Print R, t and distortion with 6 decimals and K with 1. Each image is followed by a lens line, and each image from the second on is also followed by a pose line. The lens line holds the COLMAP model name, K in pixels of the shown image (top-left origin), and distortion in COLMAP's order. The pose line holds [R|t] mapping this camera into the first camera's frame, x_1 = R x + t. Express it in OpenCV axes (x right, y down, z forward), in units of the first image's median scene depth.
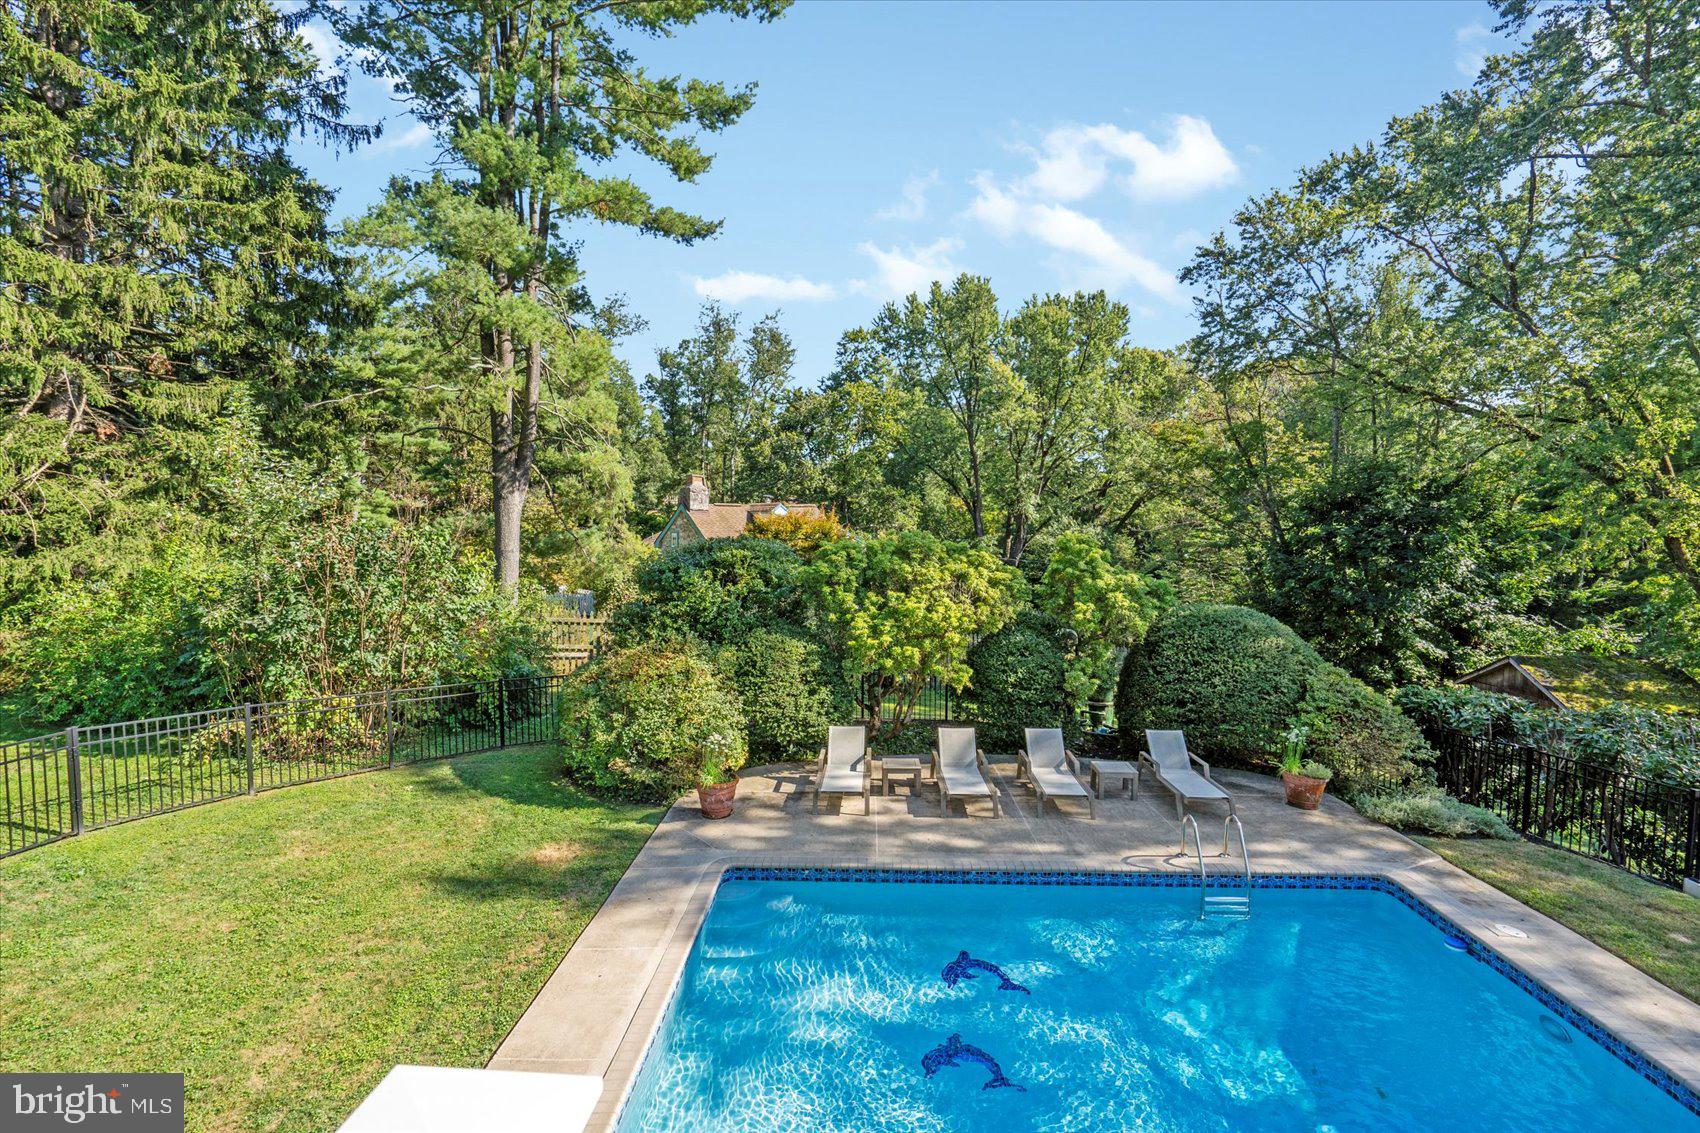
lens RADIAL K [[771.1, 0, 851.1], [0, 771.1, 566.6], [0, 0, 1]] dist [-0.004199, 0.000622]
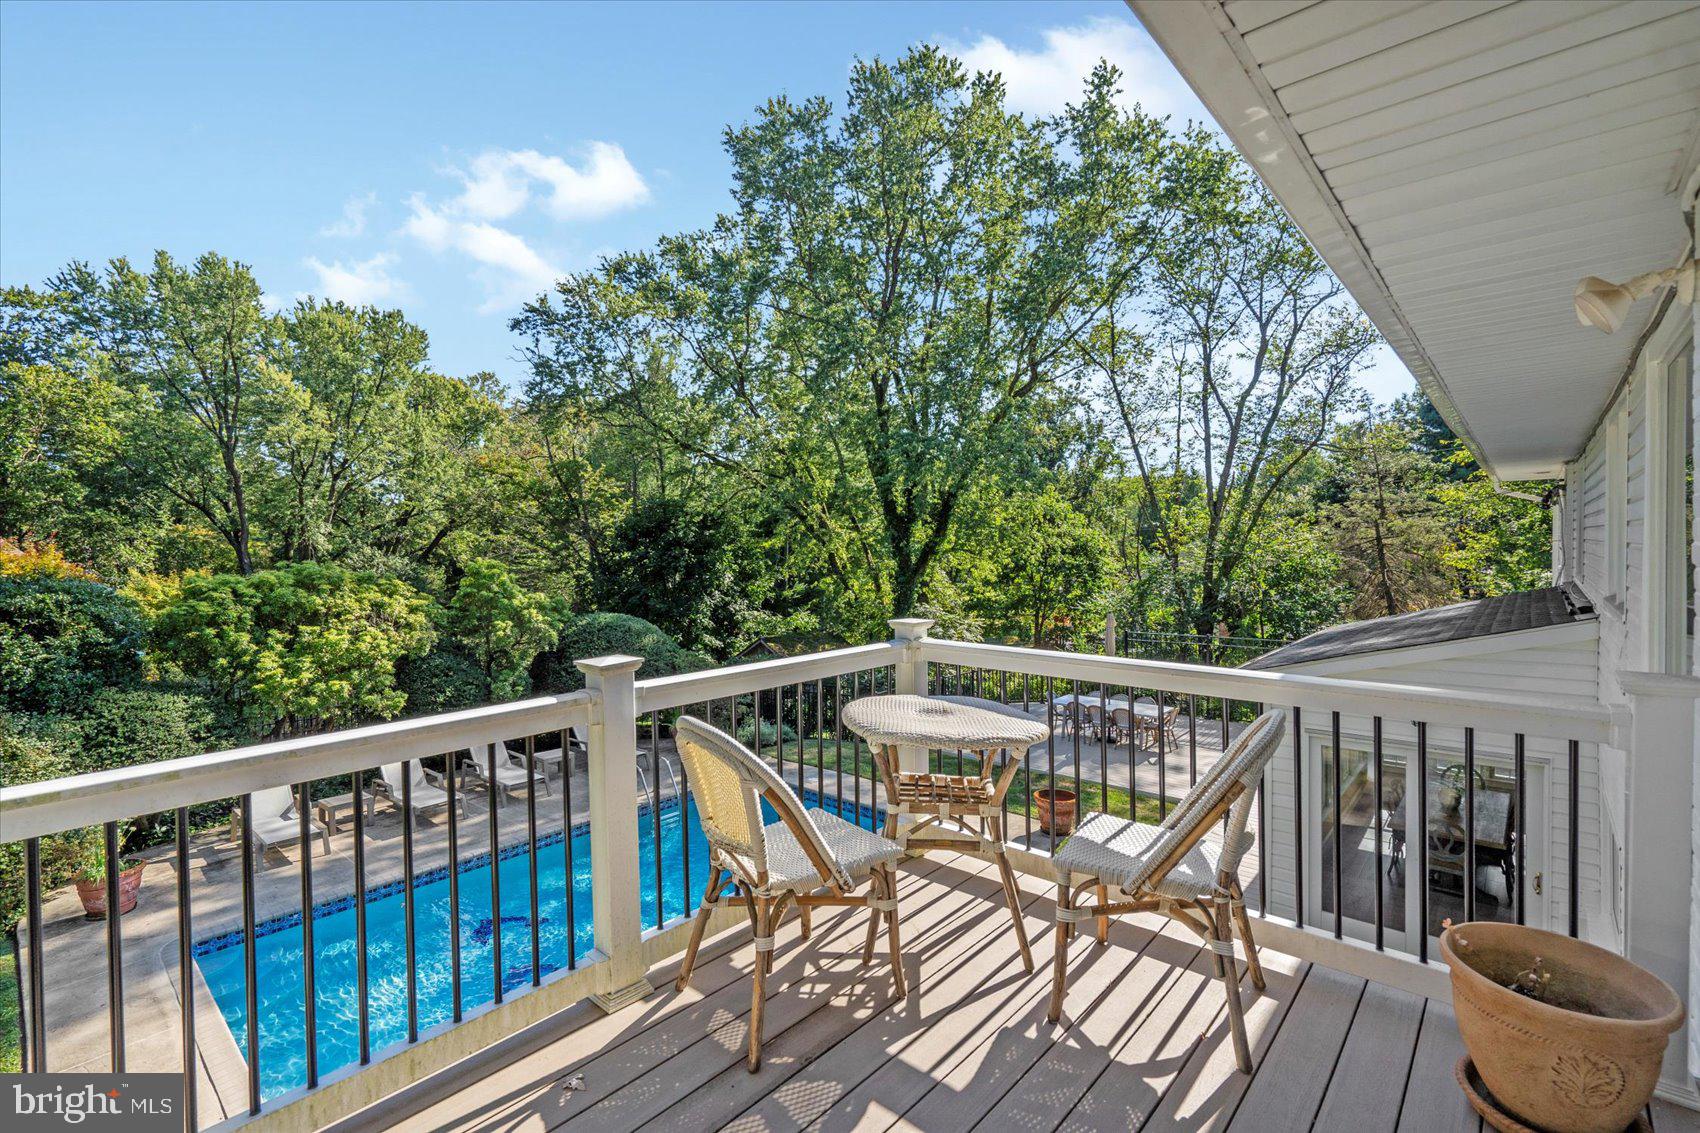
lens RADIAL K [[771.1, 0, 846.1], [0, 771.1, 563.1], [0, 0, 1]] dist [-0.004199, 0.000622]
pose [[0.651177, -0.031413, 0.758275, -0.102877], [0.063386, 0.997903, -0.013093, 0.004423], [-0.756274, 0.056590, 0.651803, -0.053672]]
